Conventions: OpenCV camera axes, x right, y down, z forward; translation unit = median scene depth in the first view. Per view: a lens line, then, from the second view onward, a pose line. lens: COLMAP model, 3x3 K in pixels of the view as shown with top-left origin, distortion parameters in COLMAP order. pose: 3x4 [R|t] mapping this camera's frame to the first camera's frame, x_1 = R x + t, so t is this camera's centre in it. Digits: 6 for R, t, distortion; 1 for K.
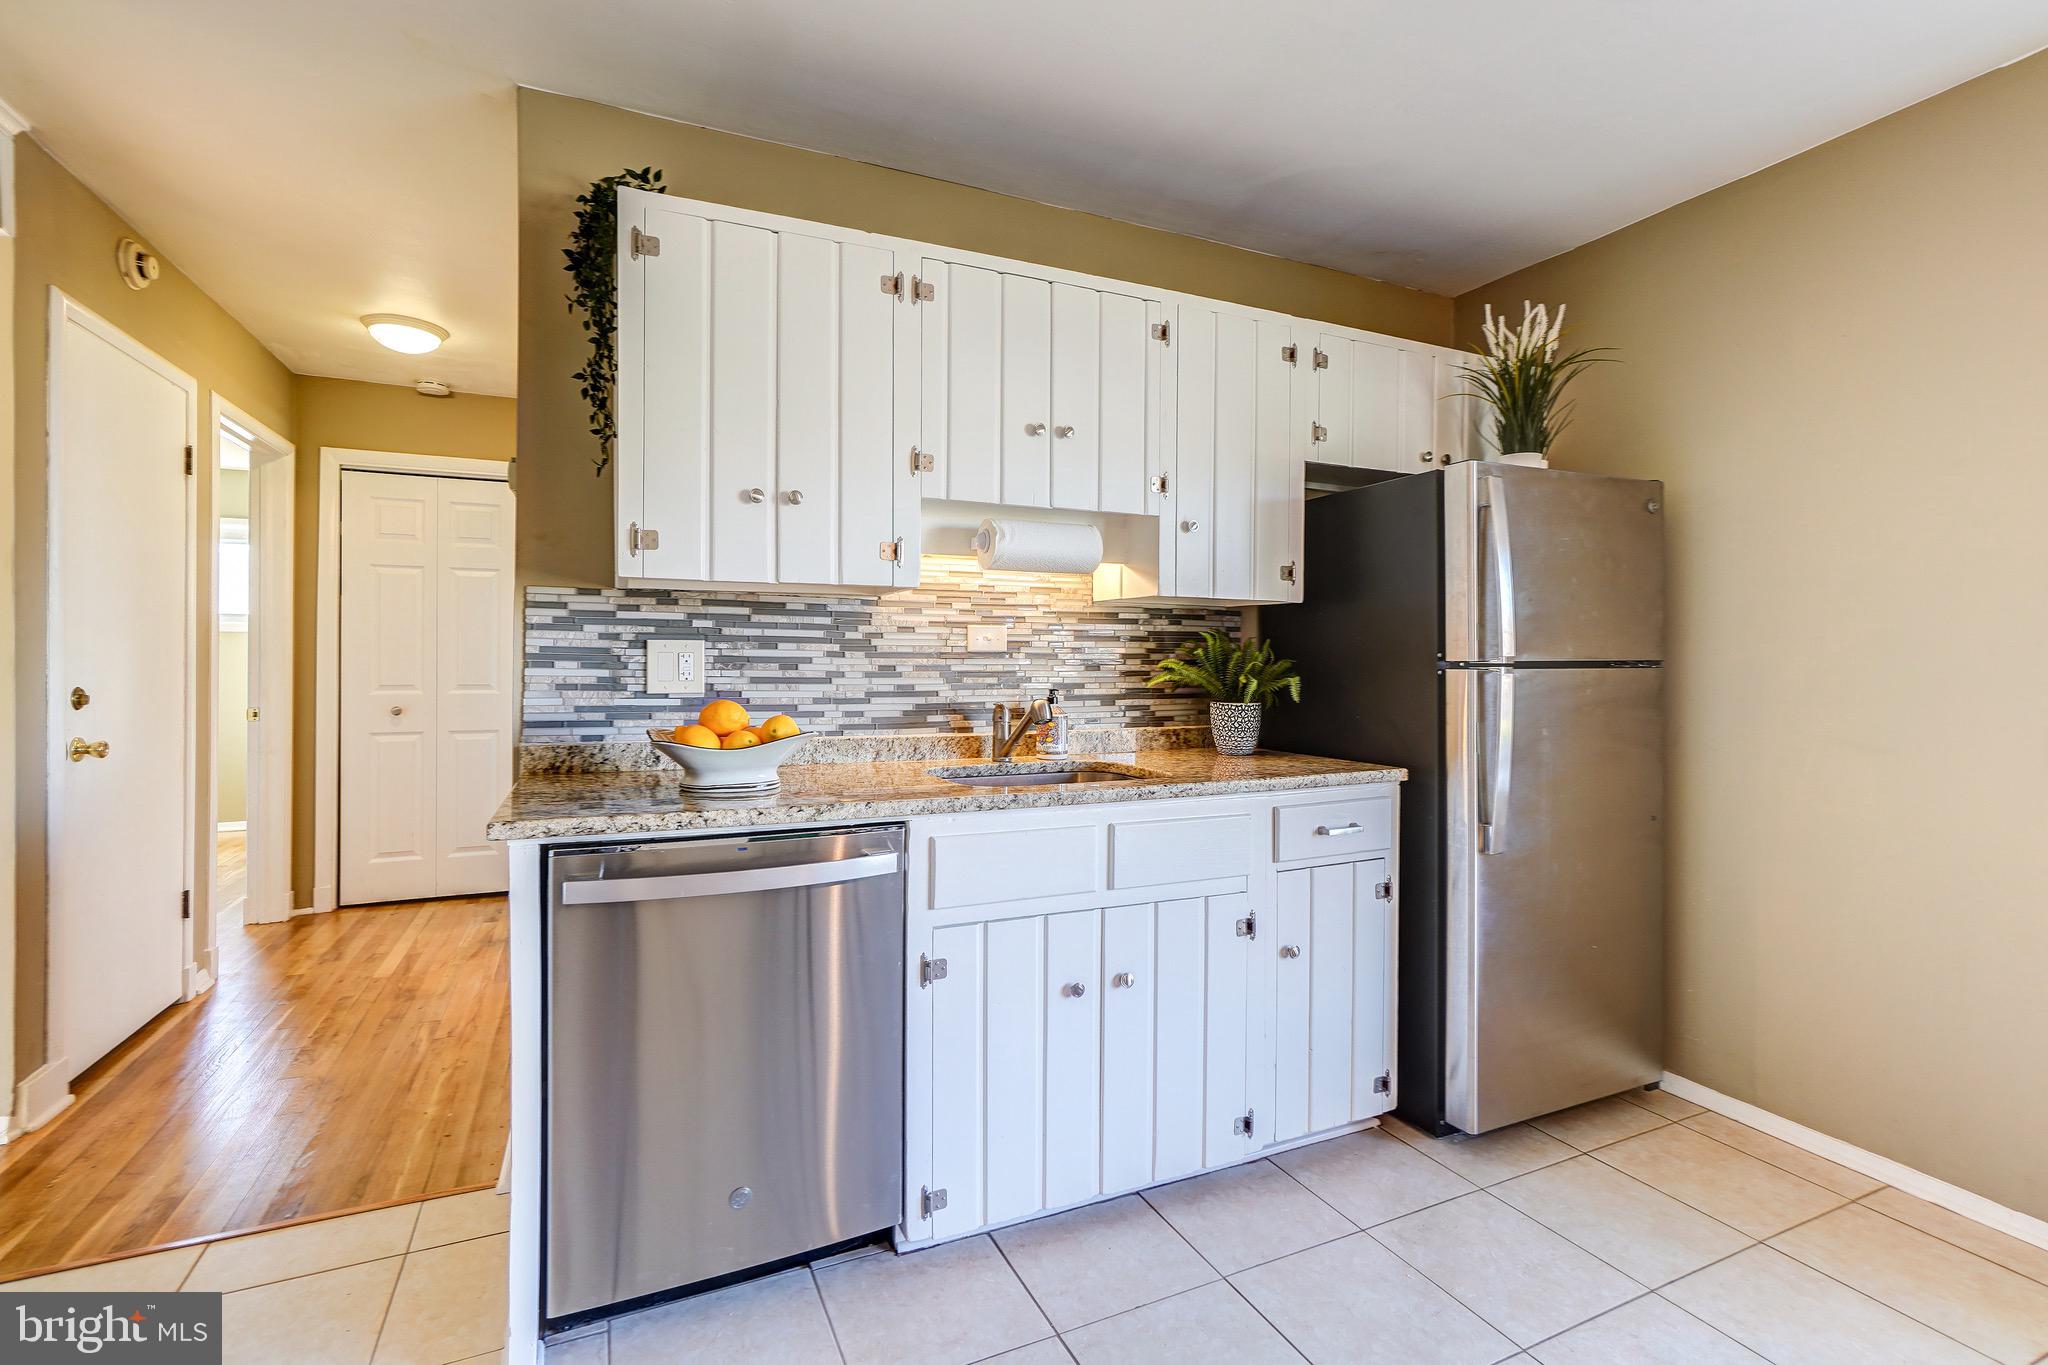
lens RADIAL K [[900.8, 0, 1007.2], [0, 900.8, 661.4], [0, 0, 1]] dist [-0.012907, 0.010962]
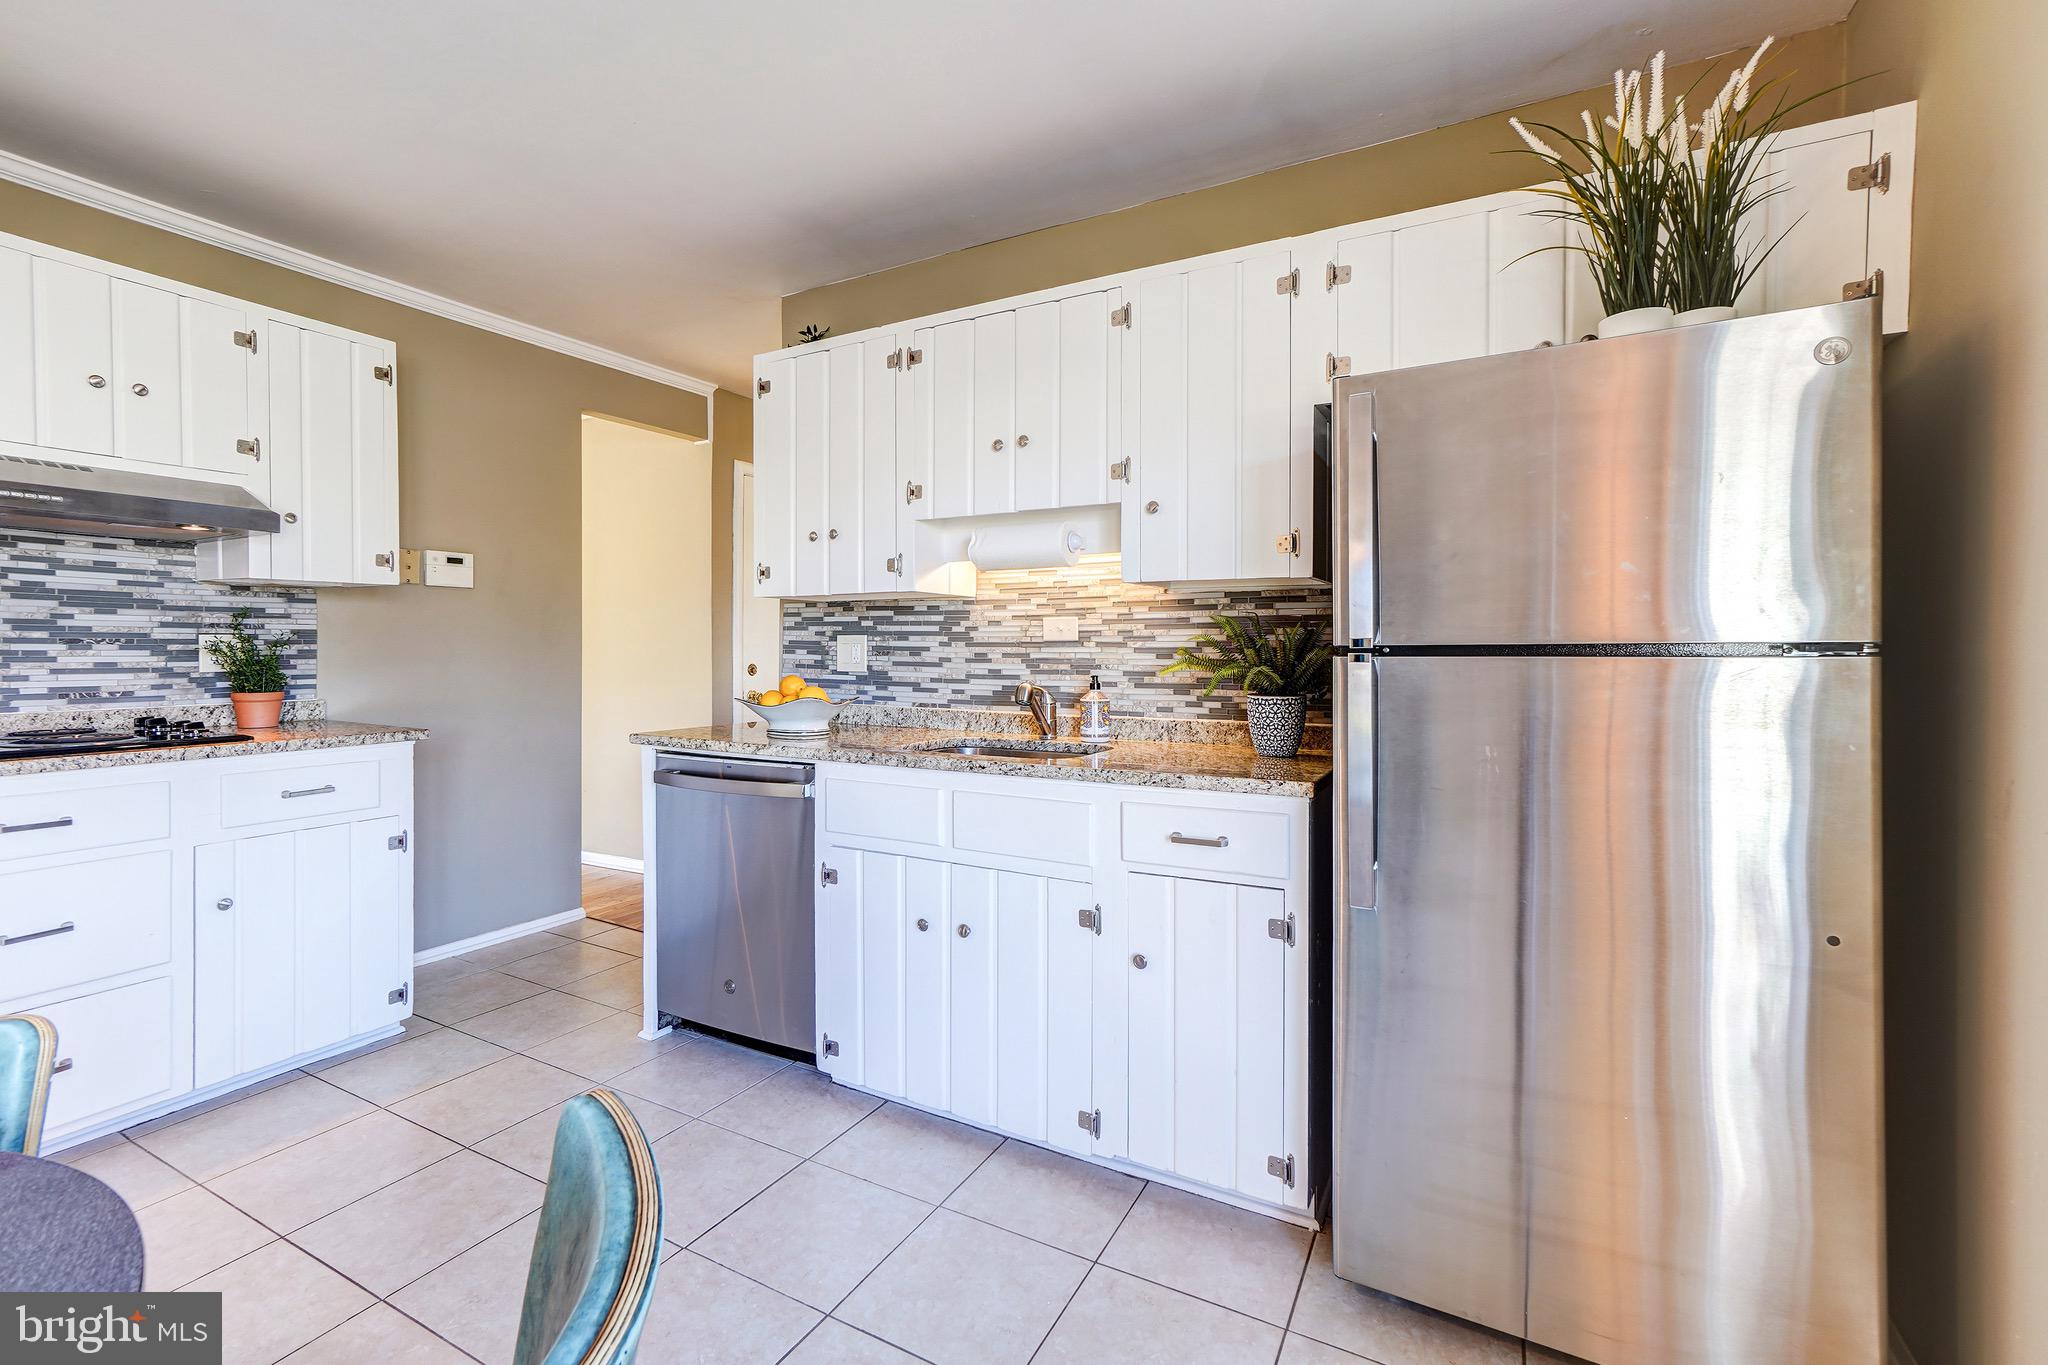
lens RADIAL K [[900.8, 0, 1019.2], [0, 900.8, 653.8], [0, 0, 1]] dist [-0.012907, 0.010962]
pose [[0.603457, 0.000579, -0.797395, 0.896963], [-0.000877, 1.000000, 0.000062, 0.005650], [0.797395, 0.000662, 0.603458, 0.312827]]
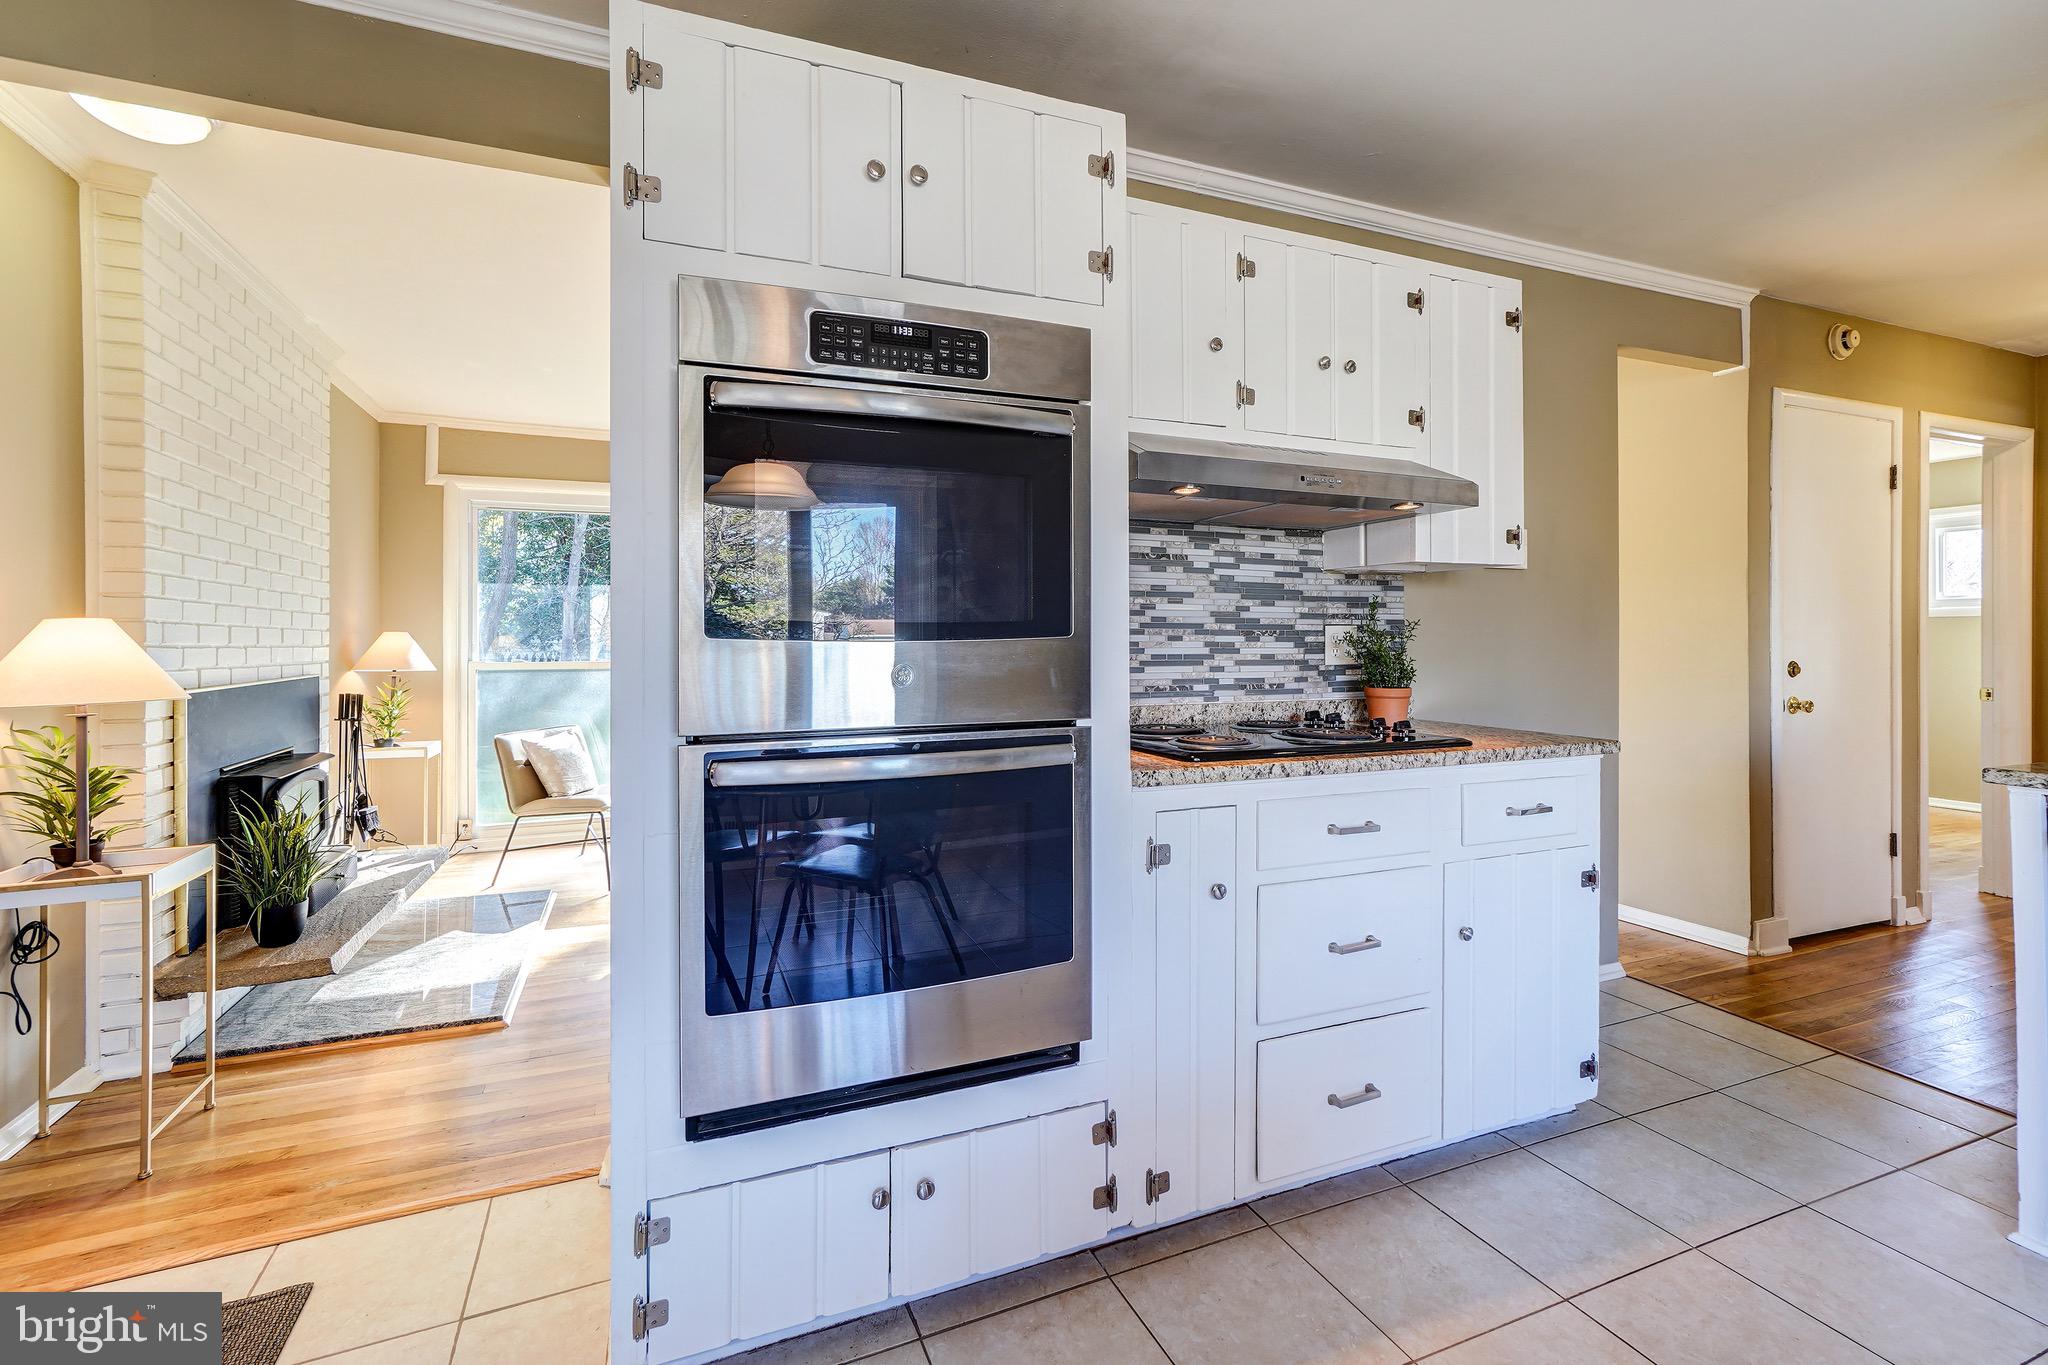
lens RADIAL K [[900.8, 0, 1006.9], [0, 900.8, 636.2], [0, 0, 1]] dist [-0.012907, 0.010962]
pose [[-0.032665, -0.008427, -0.999431, 0.451014], [-0.003709, 0.999959, -0.008310, 0.005530], [0.999459, 0.003436, -0.032695, -0.205708]]
